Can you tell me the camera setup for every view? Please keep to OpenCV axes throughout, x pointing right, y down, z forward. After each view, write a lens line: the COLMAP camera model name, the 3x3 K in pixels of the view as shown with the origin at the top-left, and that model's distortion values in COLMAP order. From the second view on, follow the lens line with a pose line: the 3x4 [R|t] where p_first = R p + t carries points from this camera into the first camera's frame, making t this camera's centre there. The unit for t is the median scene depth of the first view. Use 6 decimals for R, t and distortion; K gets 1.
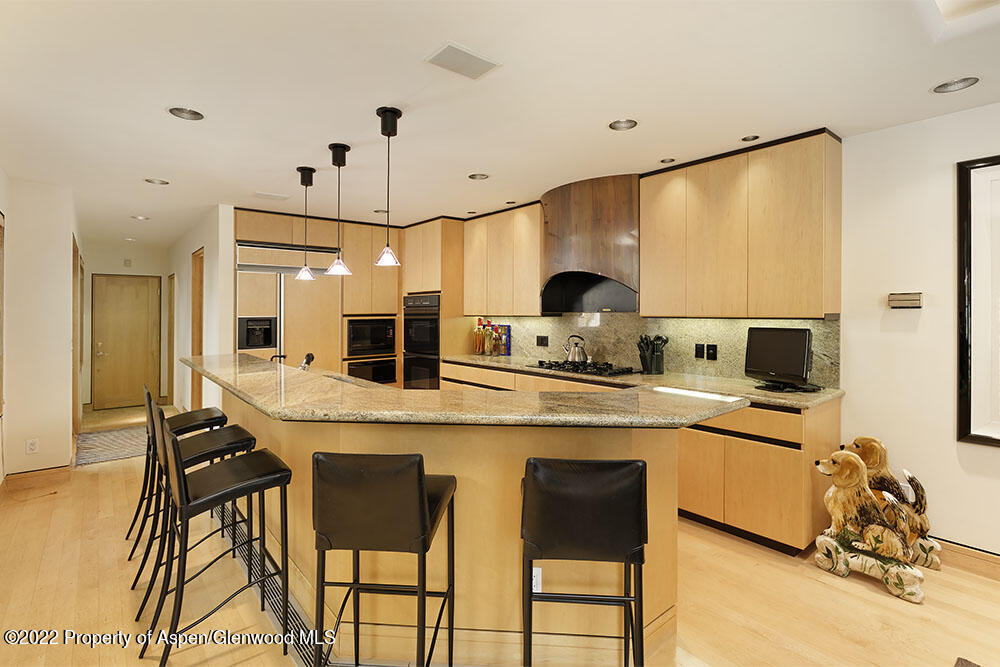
lens RADIAL K [[474.1, 0, 499.8], [0, 474.1, 301.3], [0, 0, 1]] dist [-0.015385, 0.001341]
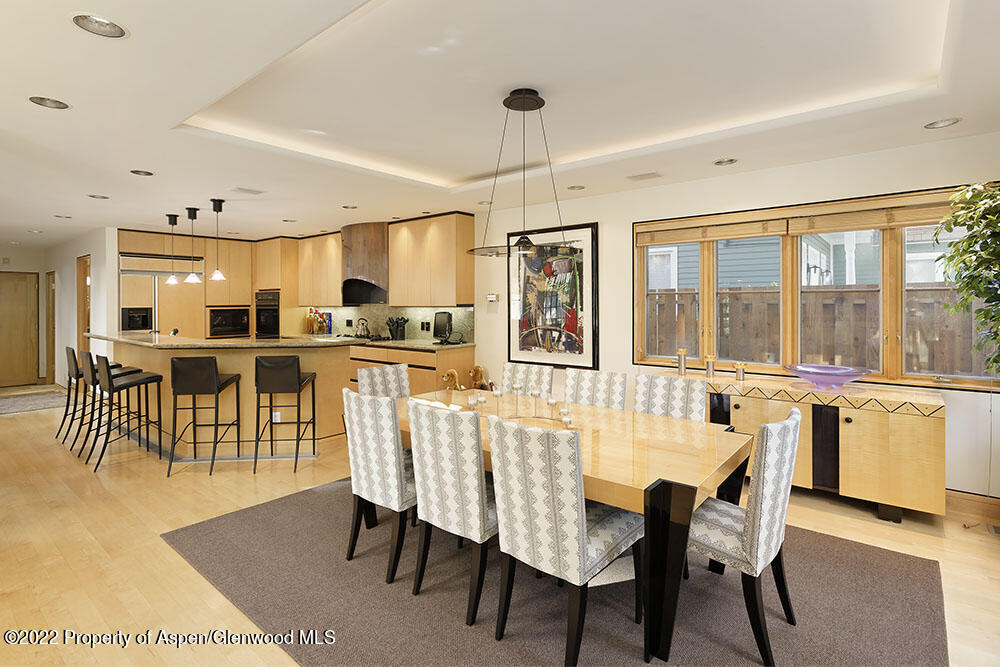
lens RADIAL K [[497.8, 0, 497.4], [0, 497.8, 302.3], [0, 0, 1]] dist [-0.002433, -0.001911]
pose [[0.985135, 0.000779, 0.171781, 0.281273], [-0.003836, 0.999840, 0.017470, -0.010950], [-0.171739, -0.017869, 0.984980, -0.622619]]
